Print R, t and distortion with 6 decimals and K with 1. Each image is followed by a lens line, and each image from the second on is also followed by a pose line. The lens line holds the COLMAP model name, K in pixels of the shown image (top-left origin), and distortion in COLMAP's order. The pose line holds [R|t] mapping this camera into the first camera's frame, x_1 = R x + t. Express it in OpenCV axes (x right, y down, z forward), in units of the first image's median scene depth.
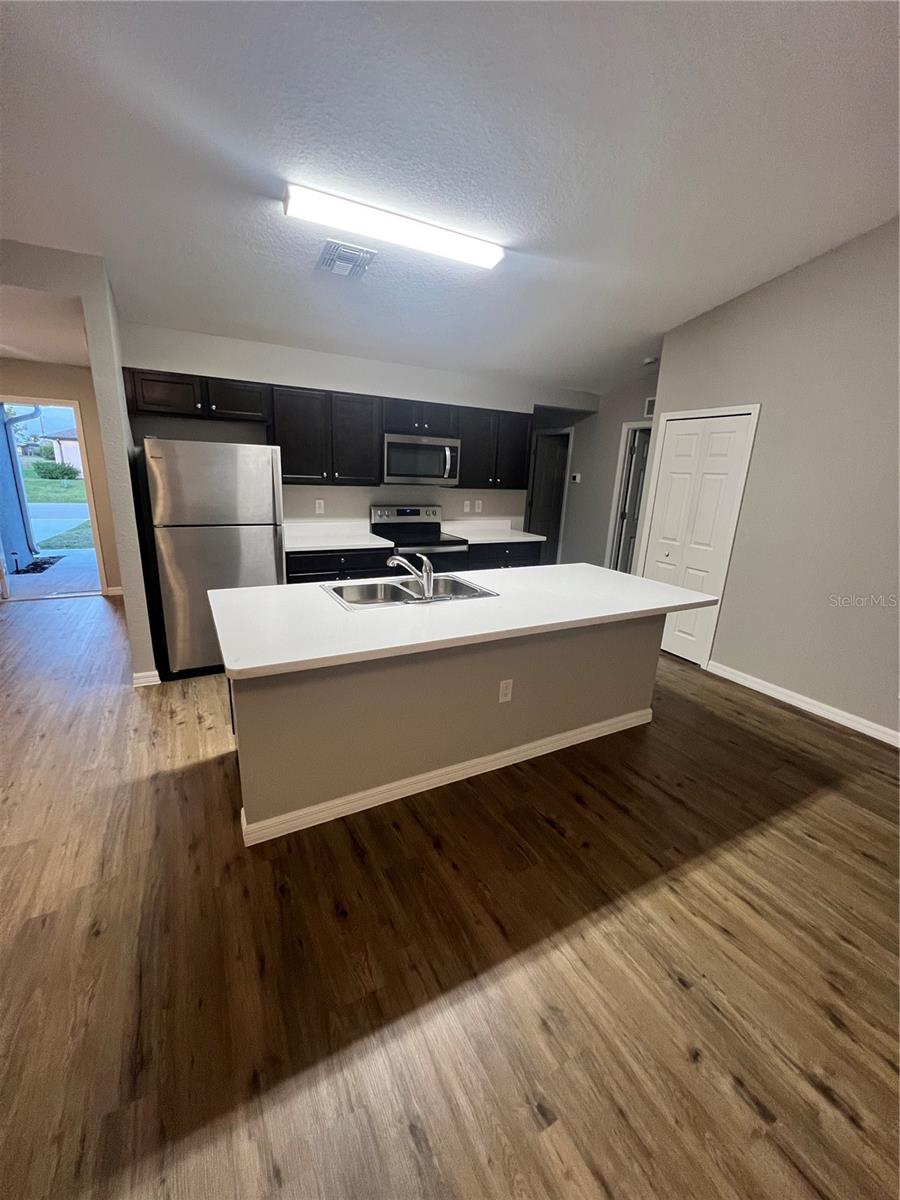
lens RADIAL K [[480.0, 0, 447.7], [0, 480.0, 597.6], [0, 0, 1]] dist [0.000301, 0.000797]
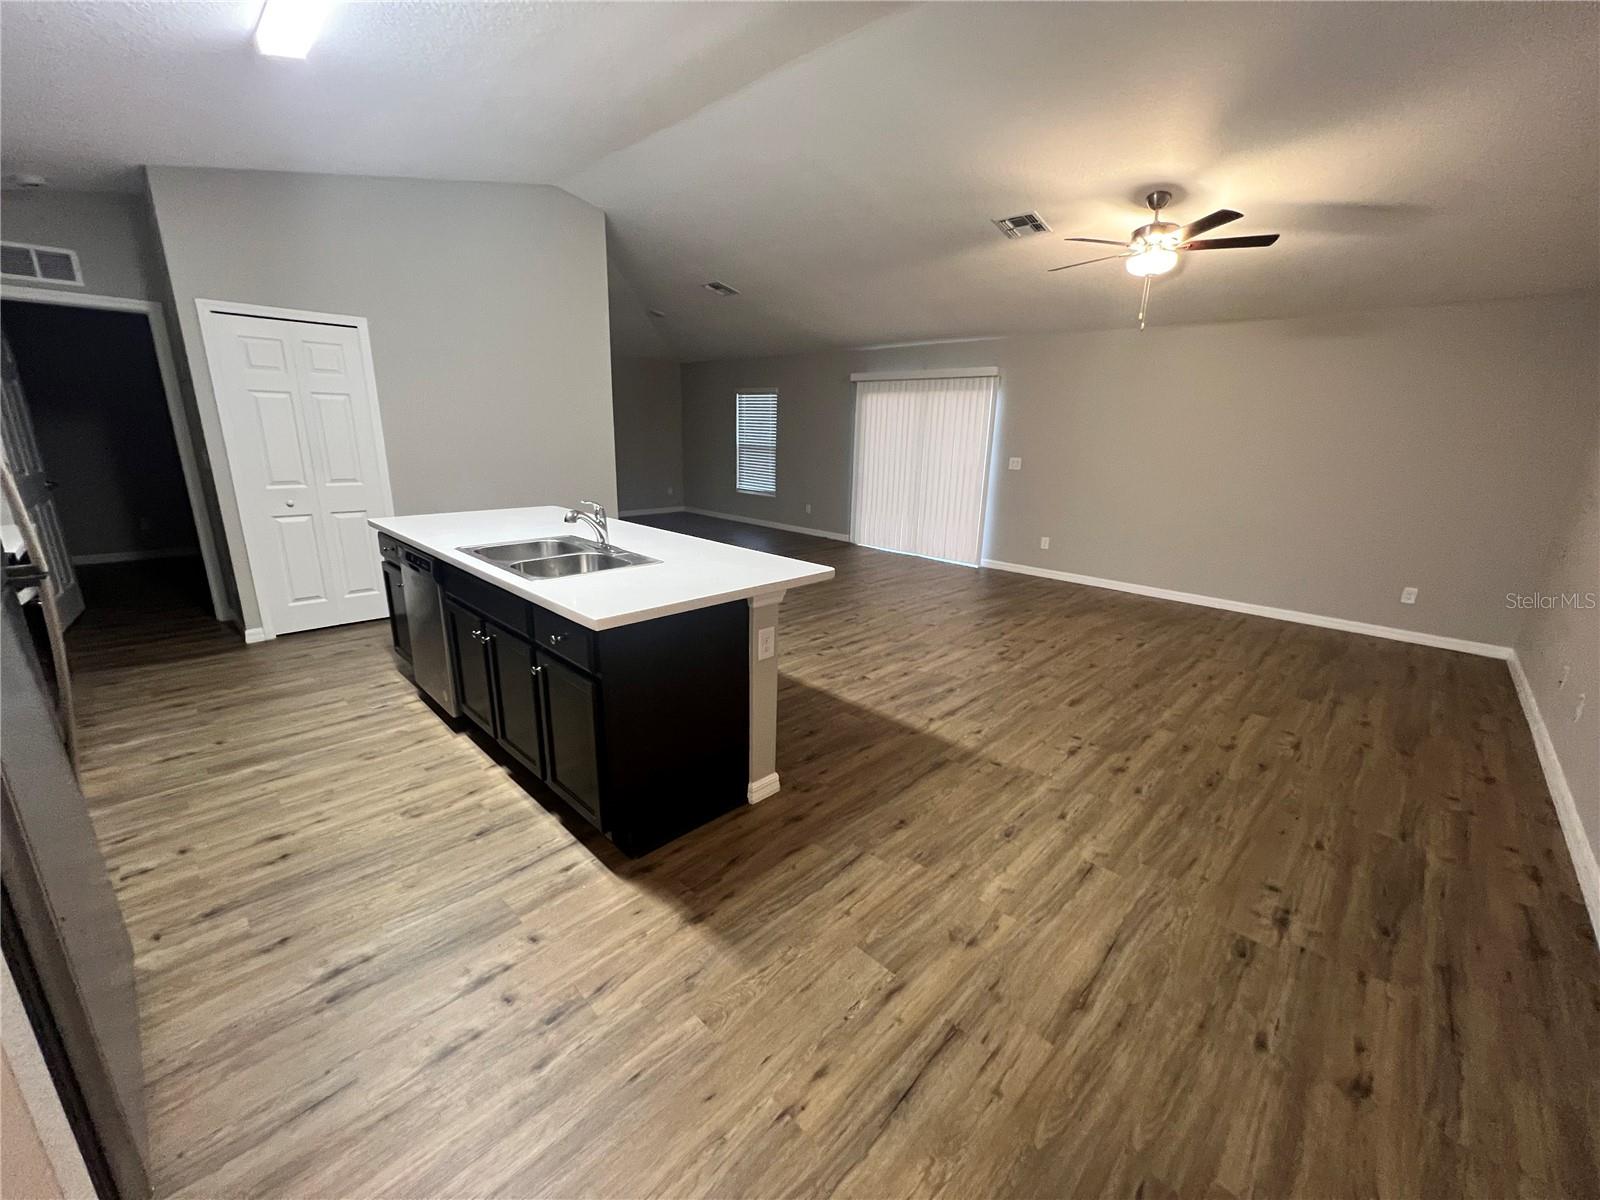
lens RADIAL K [[640.1, 0, 801.9], [0, 640.1, 604.8], [0, 0, 1]] dist [0.000301, 0.000797]
pose [[-0.297549, -0.298075, 0.906982, -1.239483], [0.211974, 0.905672, 0.367186, -0.252492], [-0.930877, 0.301513, -0.206297, 0.905151]]
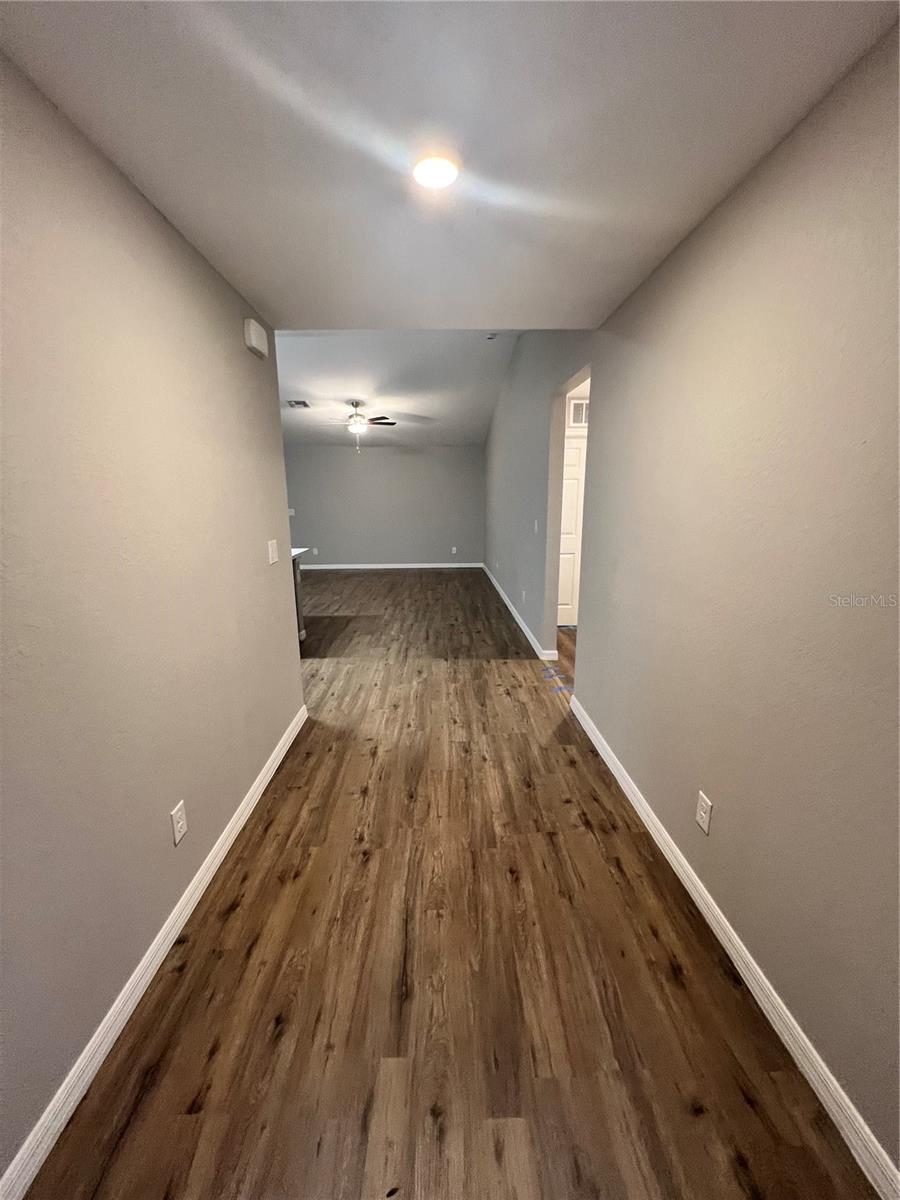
lens RADIAL K [[483.8, 0, 447.5], [0, 483.8, 599.3], [0, 0, 1]] dist [0.000832, 0.000459]
pose [[-0.887653, -0.131855, 0.441233, -1.785253], [0.087882, 0.892023, 0.443363, -0.595556], [-0.452050, 0.432329, -0.780219, 2.094607]]
